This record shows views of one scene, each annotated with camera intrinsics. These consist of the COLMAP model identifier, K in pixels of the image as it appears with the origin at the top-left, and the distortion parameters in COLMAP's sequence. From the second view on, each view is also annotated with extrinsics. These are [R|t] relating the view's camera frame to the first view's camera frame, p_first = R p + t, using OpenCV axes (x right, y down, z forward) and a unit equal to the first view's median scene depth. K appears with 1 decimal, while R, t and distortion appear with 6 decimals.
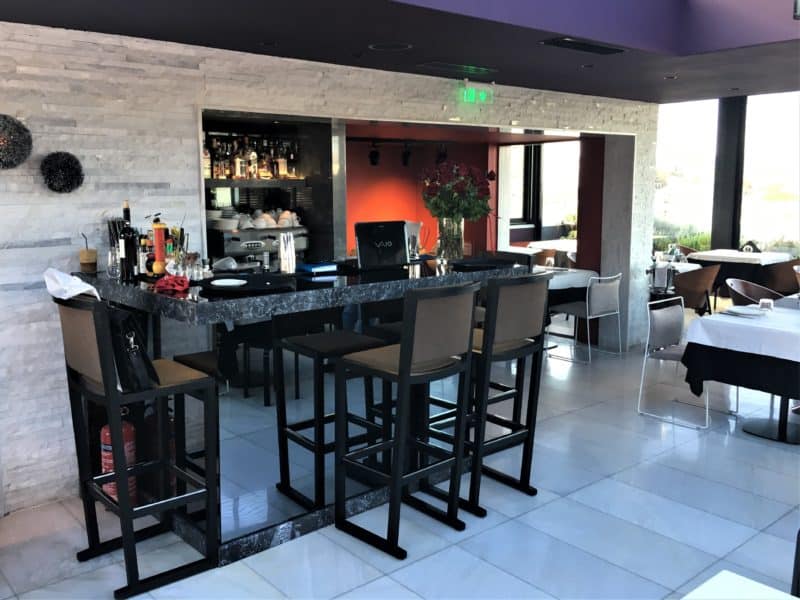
lens RADIAL K [[736.7, 0, 364.0], [0, 736.7, 282.2], [0, 0, 1]] dist [0.057706, -0.003626]
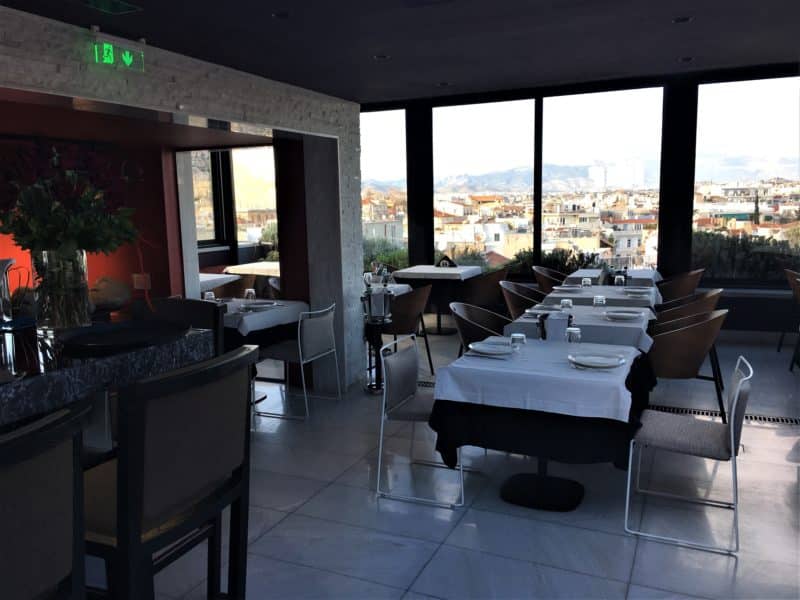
lens RADIAL K [[699.1, 0, 400.0], [0, 699.1, 300.0], [0, 0, 1]] dist [0.003218, -0.008492]
pose [[0.895372, -0.073641, 0.439188, 0.070758], [0.072307, 0.997186, 0.019791, -0.026939], [-0.439409, 0.014036, 0.898177, 0.273786]]
